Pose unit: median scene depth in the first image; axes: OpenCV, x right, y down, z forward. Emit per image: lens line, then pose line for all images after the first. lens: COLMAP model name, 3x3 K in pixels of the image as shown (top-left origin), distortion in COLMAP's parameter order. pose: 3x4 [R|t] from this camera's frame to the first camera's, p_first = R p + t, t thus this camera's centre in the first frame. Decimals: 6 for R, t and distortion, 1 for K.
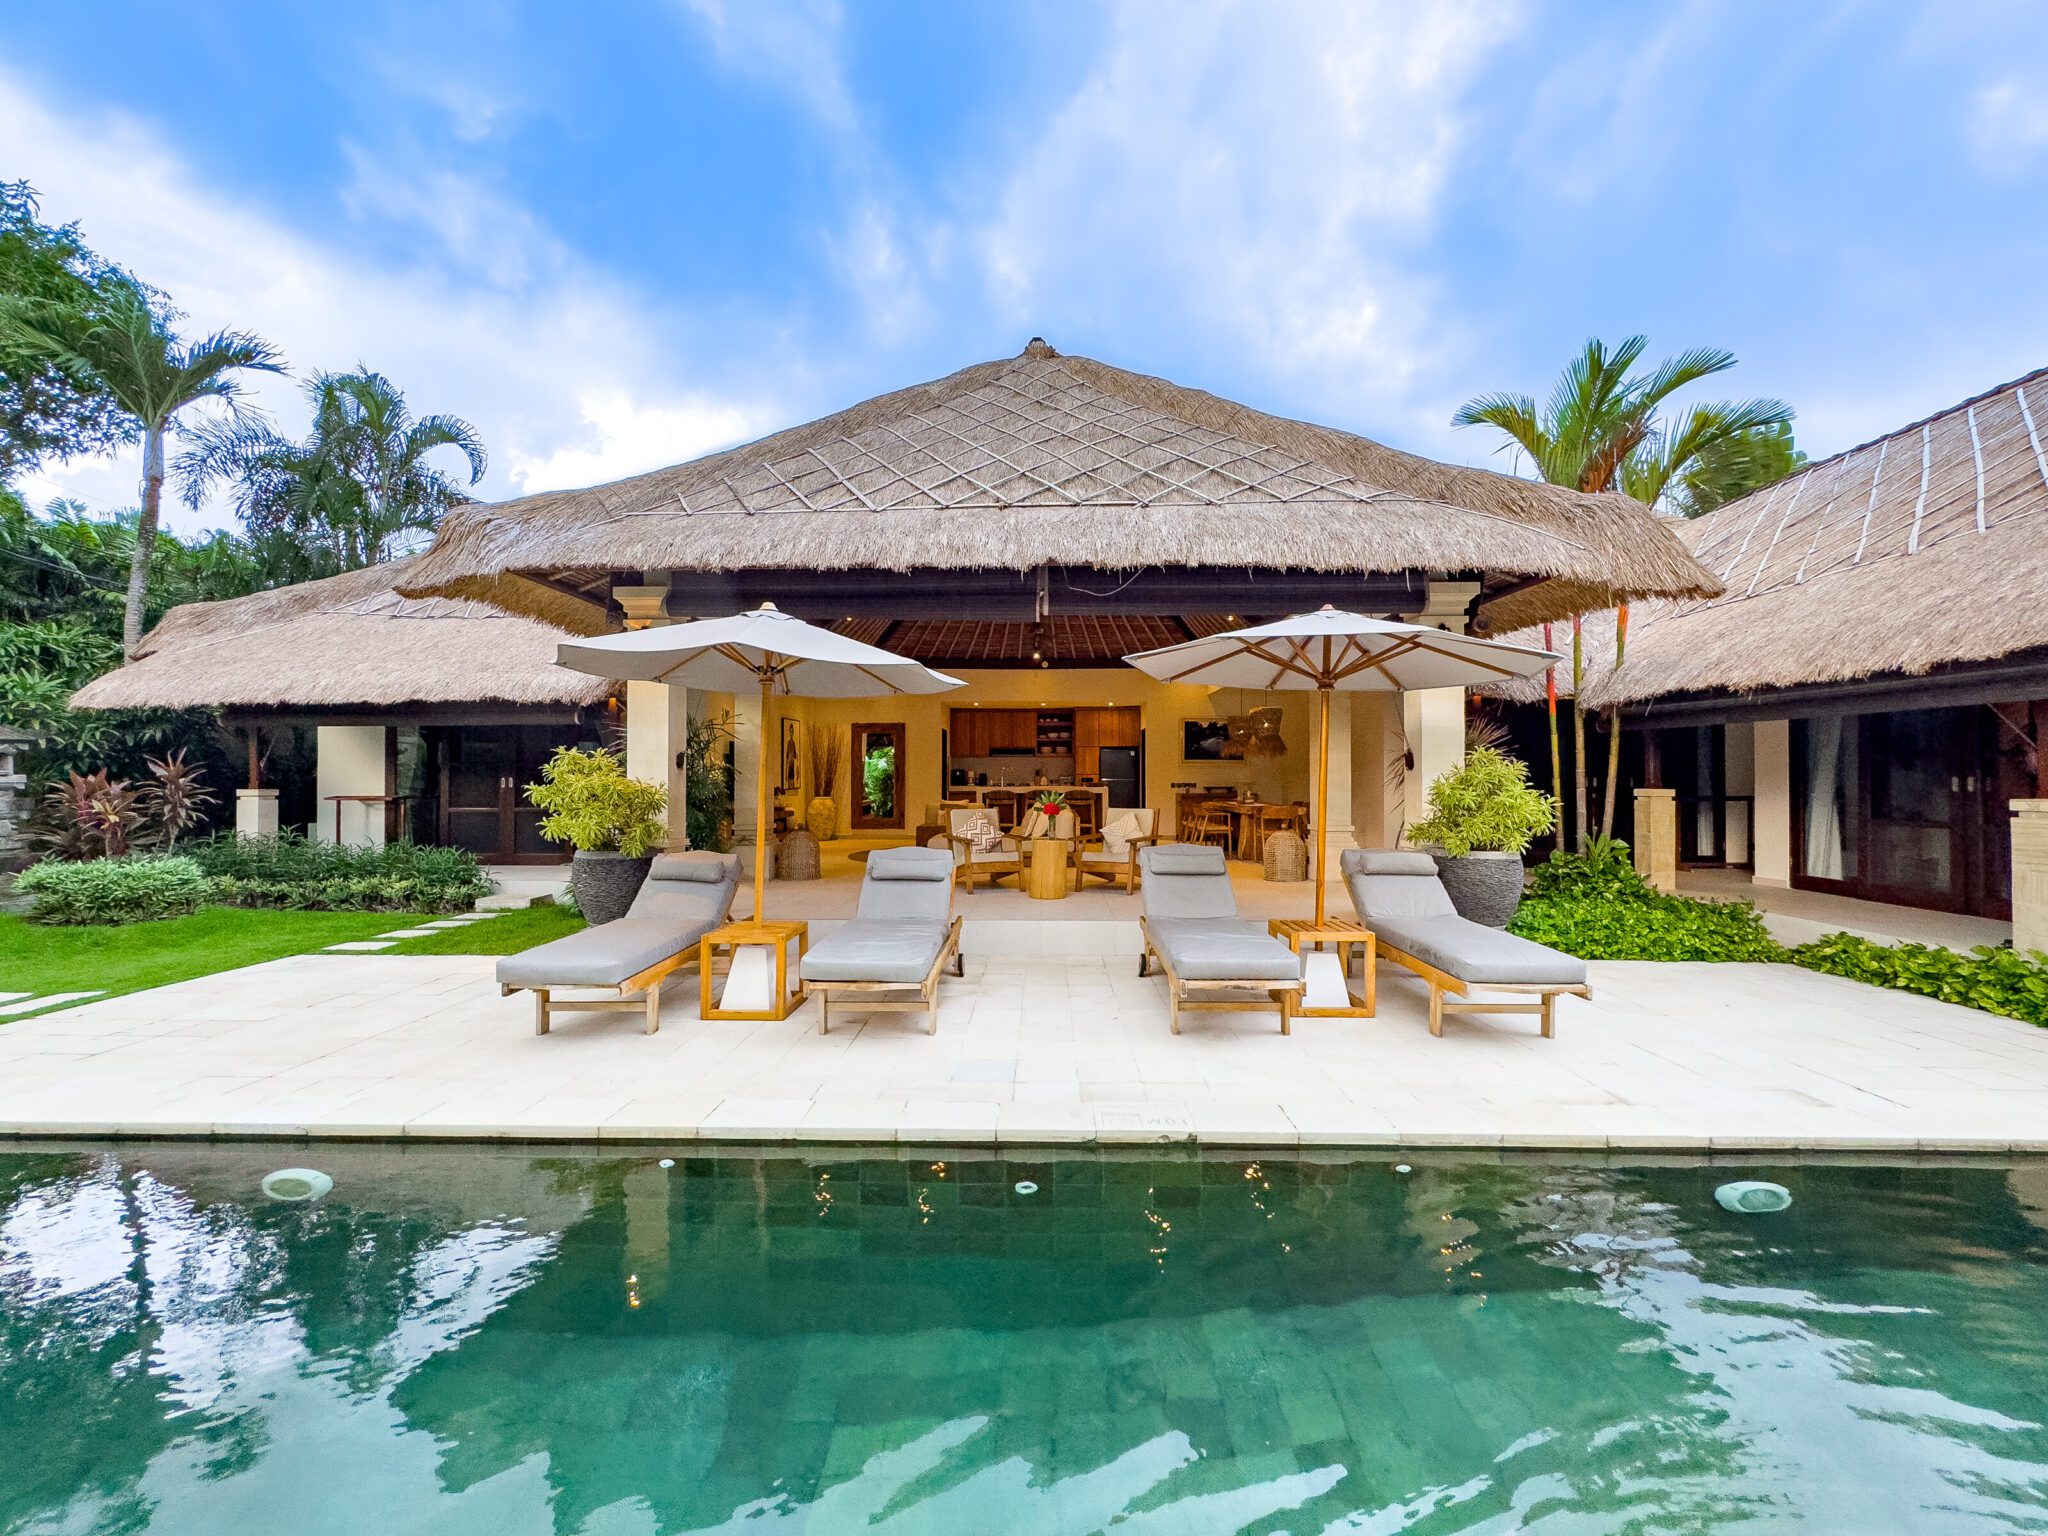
lens RADIAL K [[829.9, 0, 1024.0], [0, 829.9, 768.0], [0, 0, 1]] dist [-0.000982, -0.000021]
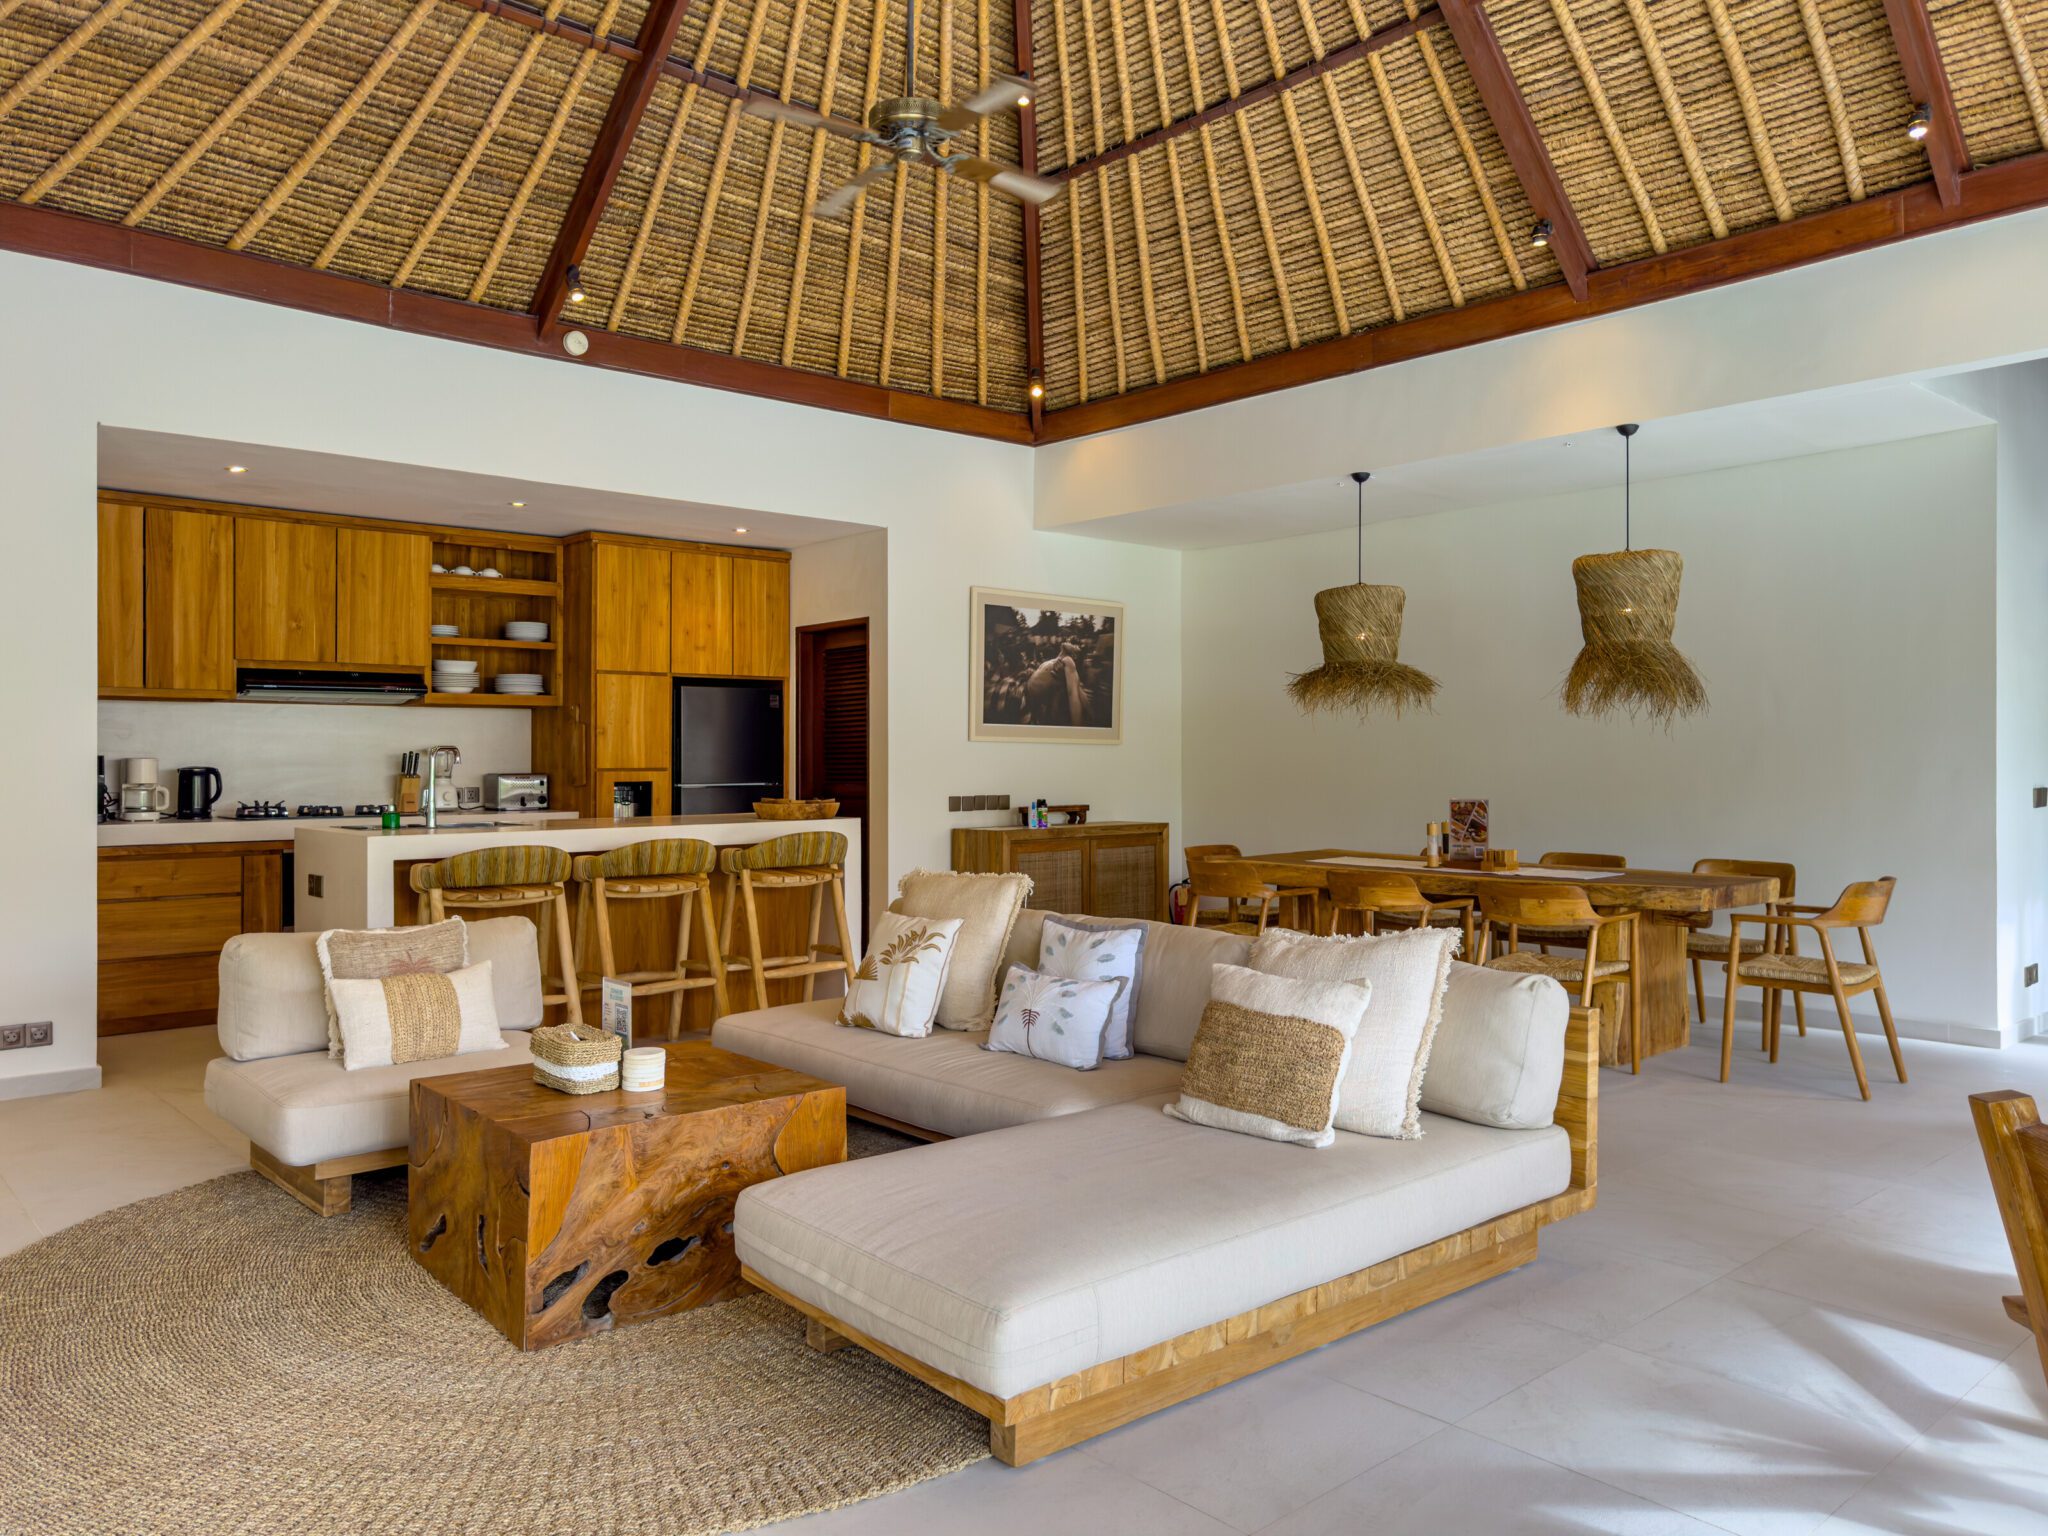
lens RADIAL K [[1459.5, 0, 1024.0], [0, 1459.5, 768.0], [0, 0, 1]] dist [0.058276, -0.090056]
pose [[0.742908, 0.000826, 0.669393, -0.214098], [-0.012823, 0.999833, 0.012997, -0.000398], [-0.669270, -0.018239, 0.742795, 0.693667]]
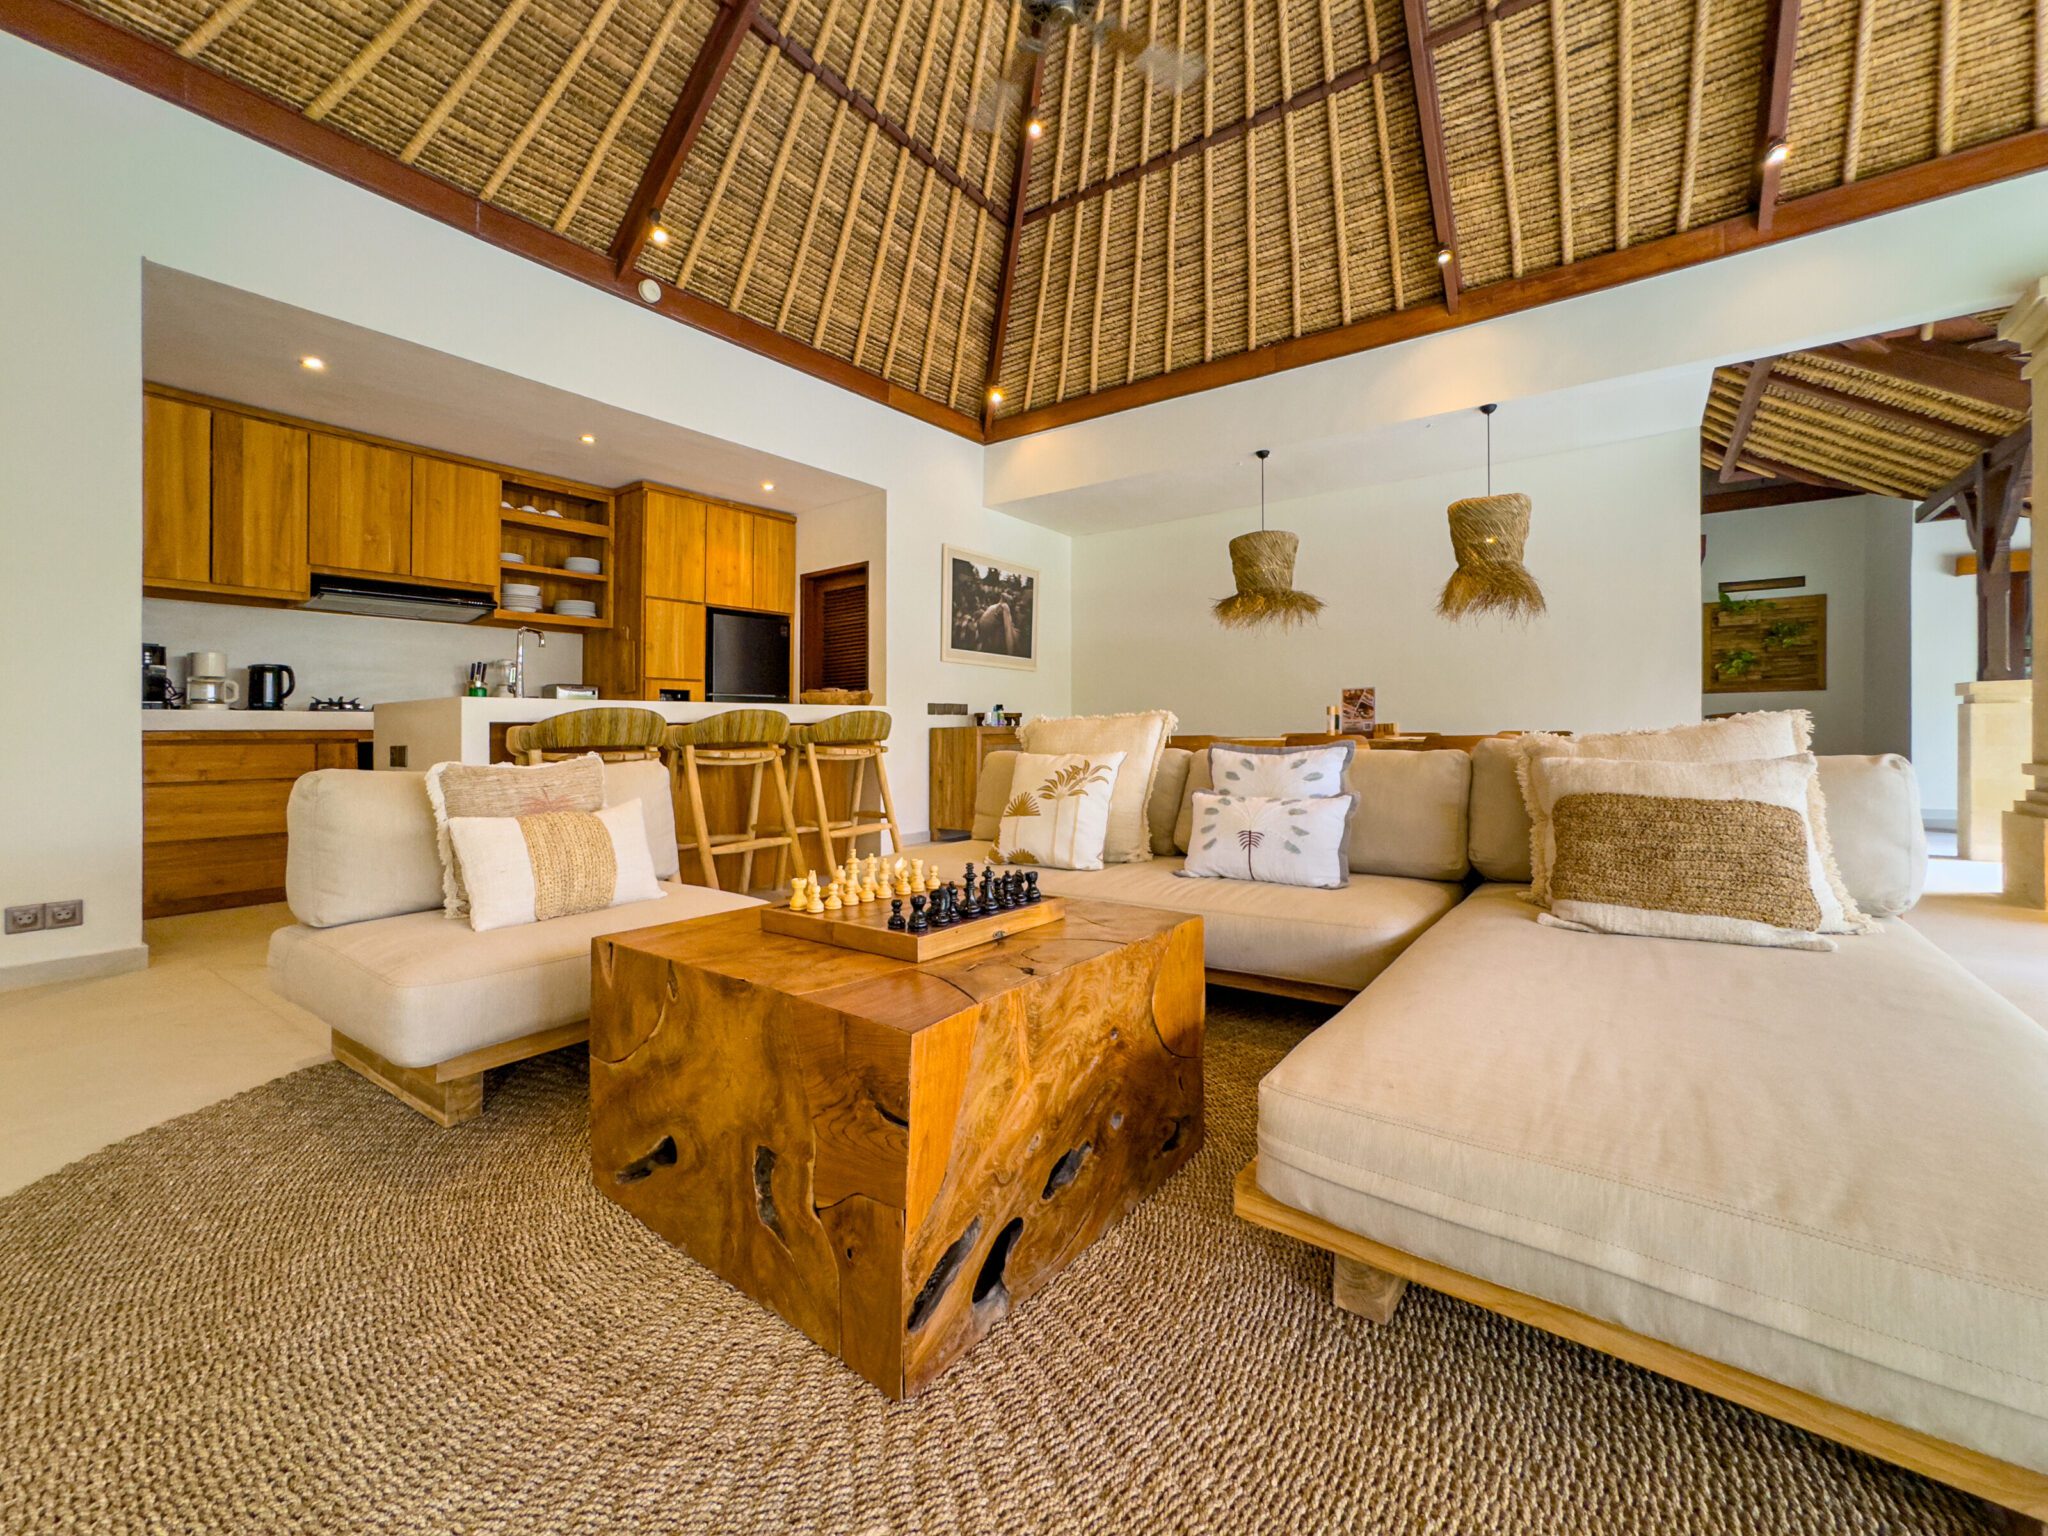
lens RADIAL K [[843.6, 0, 1026.8], [0, 843.6, 726.4], [0, 0, 1]] dist [-0.010192, 0.000438]
pose [[0.580850, 0.004594, 0.813998, -0.169607], [-0.005237, 0.999984, -0.001907, 0.037268], [-0.813994, -0.003155, 0.580865, 0.874289]]
